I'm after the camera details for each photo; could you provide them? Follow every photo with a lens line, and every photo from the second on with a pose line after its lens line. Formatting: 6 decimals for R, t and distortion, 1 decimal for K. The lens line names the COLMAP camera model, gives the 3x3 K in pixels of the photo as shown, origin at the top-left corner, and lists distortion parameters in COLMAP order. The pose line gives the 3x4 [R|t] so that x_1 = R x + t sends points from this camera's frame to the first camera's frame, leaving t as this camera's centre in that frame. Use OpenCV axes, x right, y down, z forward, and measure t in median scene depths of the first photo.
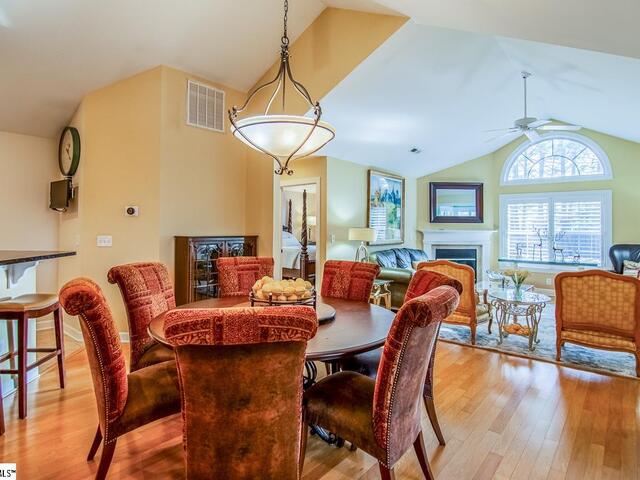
lens RADIAL K [[358.6, 0, 316.6], [0, 358.6, 221.9], [0, 0, 1]] dist [-0.000434, -0.012570]
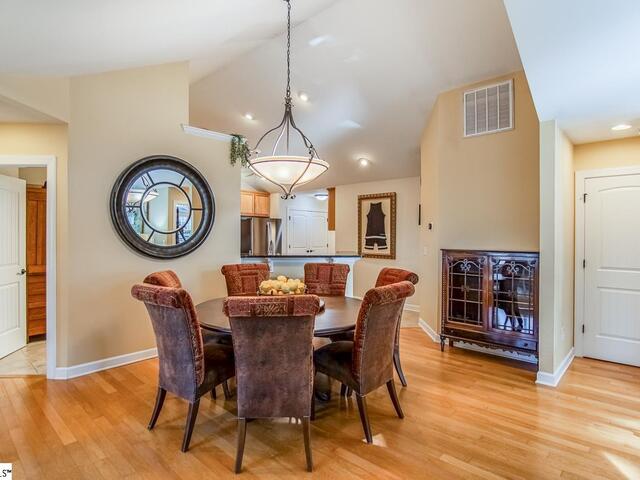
lens RADIAL K [[360.0, 0, 322.8], [0, 360.0, 237.3], [0, 0, 1]] dist [-0.017188, -0.001492]
pose [[-0.011349, -0.003036, -0.999931, 0.436989], [0.013430, 0.999905, -0.003189, 0.003051], [0.999845, -0.013465, -0.011307, 0.412102]]
